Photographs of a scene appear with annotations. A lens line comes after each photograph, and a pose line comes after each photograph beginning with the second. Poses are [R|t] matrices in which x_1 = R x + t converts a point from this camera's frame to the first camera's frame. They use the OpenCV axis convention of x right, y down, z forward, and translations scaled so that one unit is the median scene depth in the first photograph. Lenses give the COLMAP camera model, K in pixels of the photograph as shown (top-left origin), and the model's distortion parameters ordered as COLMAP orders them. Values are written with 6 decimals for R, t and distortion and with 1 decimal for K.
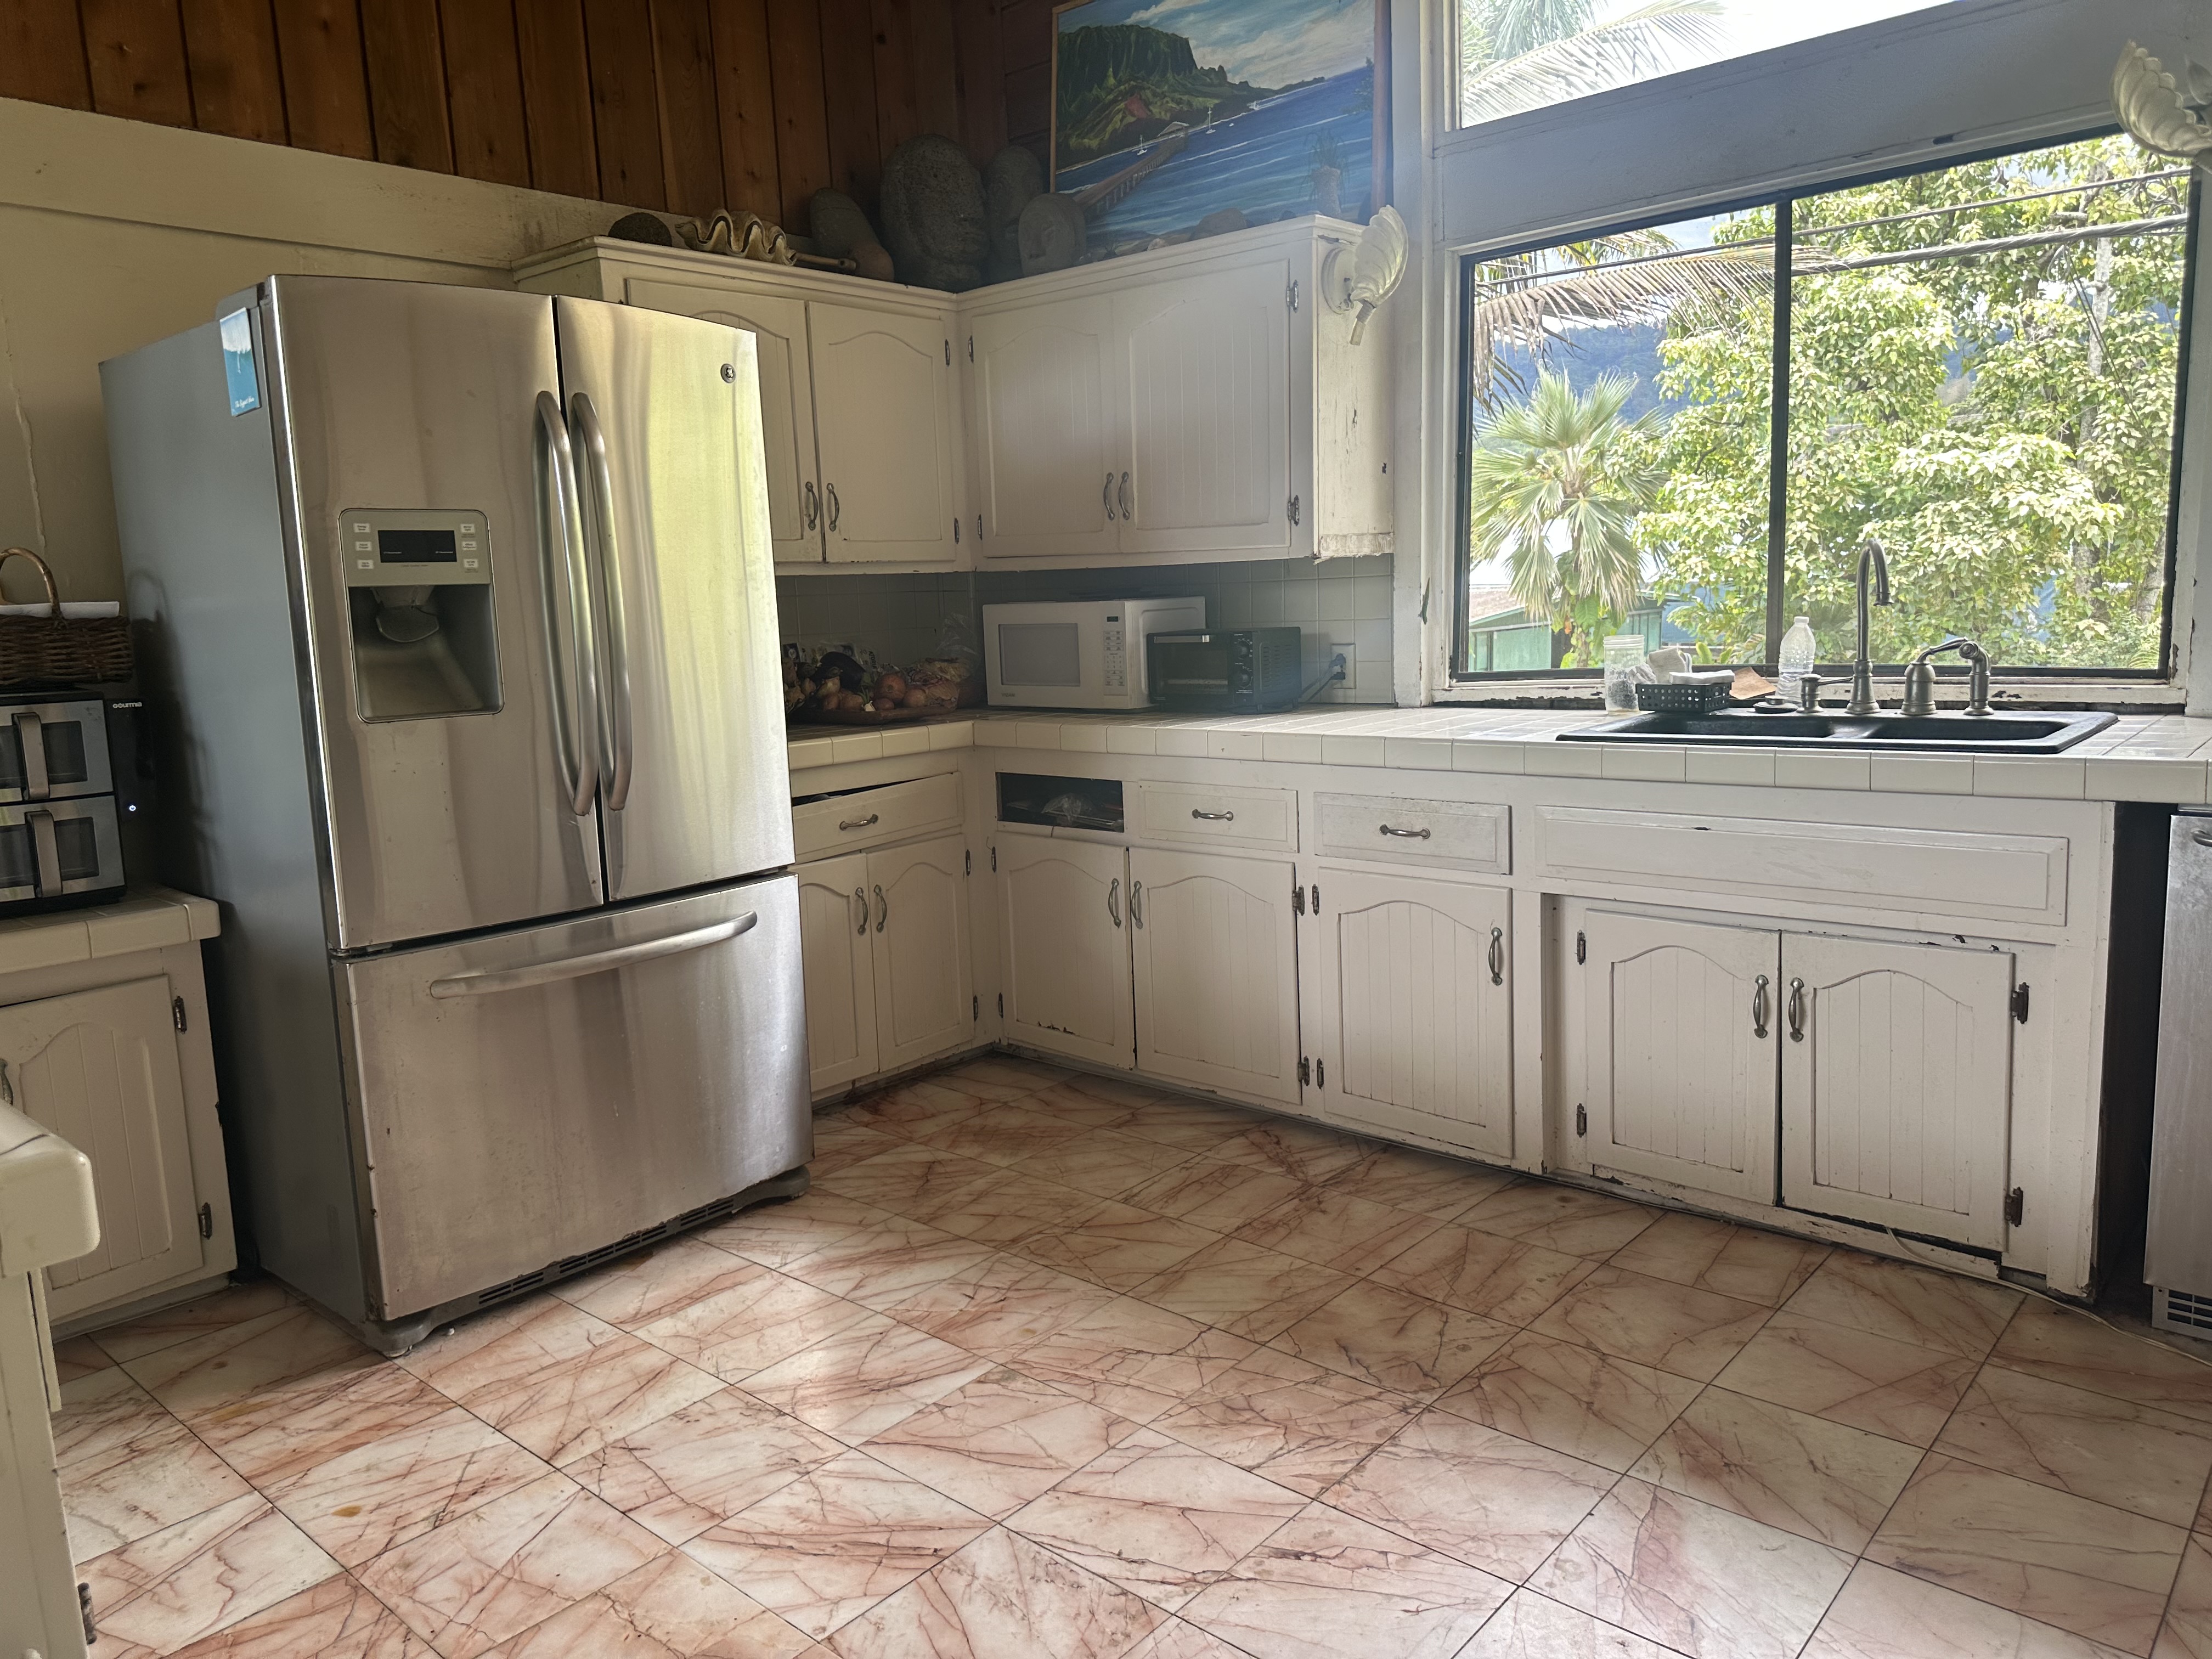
lens RADIAL K [[1576.7, 0, 1109.5], [0, 1576.7, 807.8], [0, 0, 1]] dist [0.080189, -0.087252]
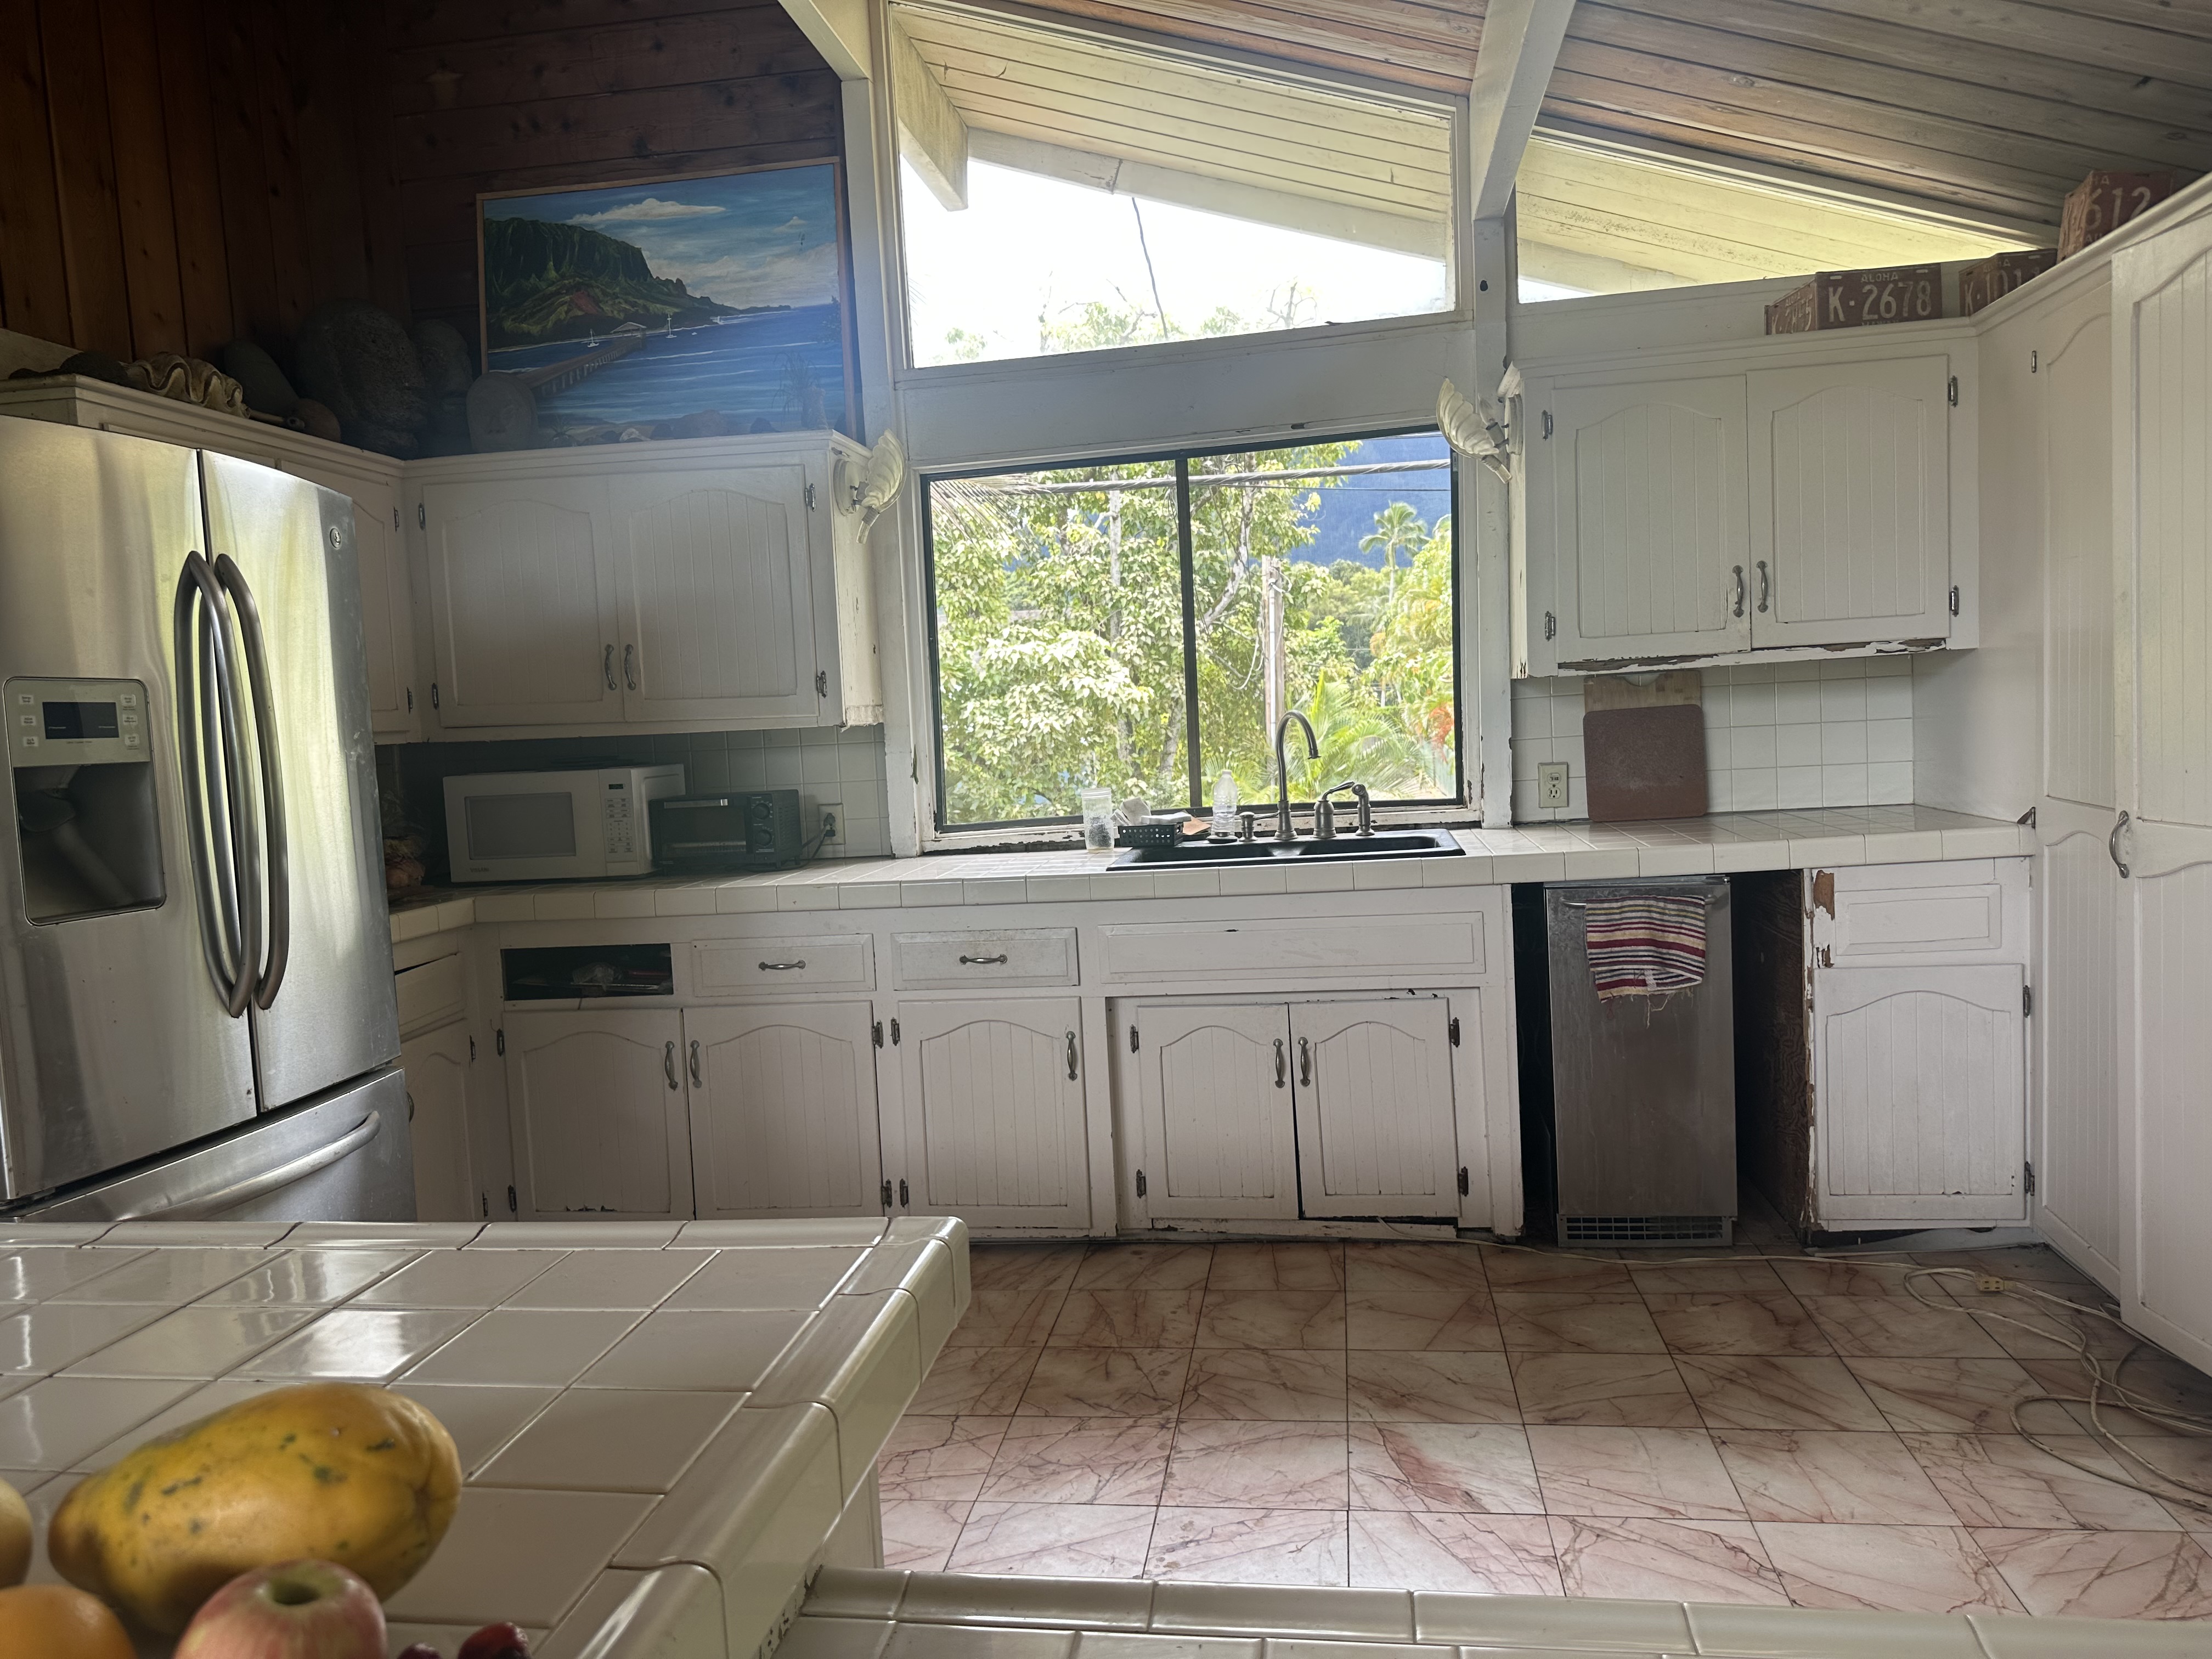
lens RADIAL K [[1553.9, 0, 1106.0], [0, 1553.9, 829.5], [0, 0, 1]] dist [0.106382, -0.131359]
pose [[0.844866, -0.045002, 0.533082, -0.301051], [0.095384, 0.993161, -0.067330, 0.005208], [-0.526406, 0.107732, 0.843381, -0.013781]]
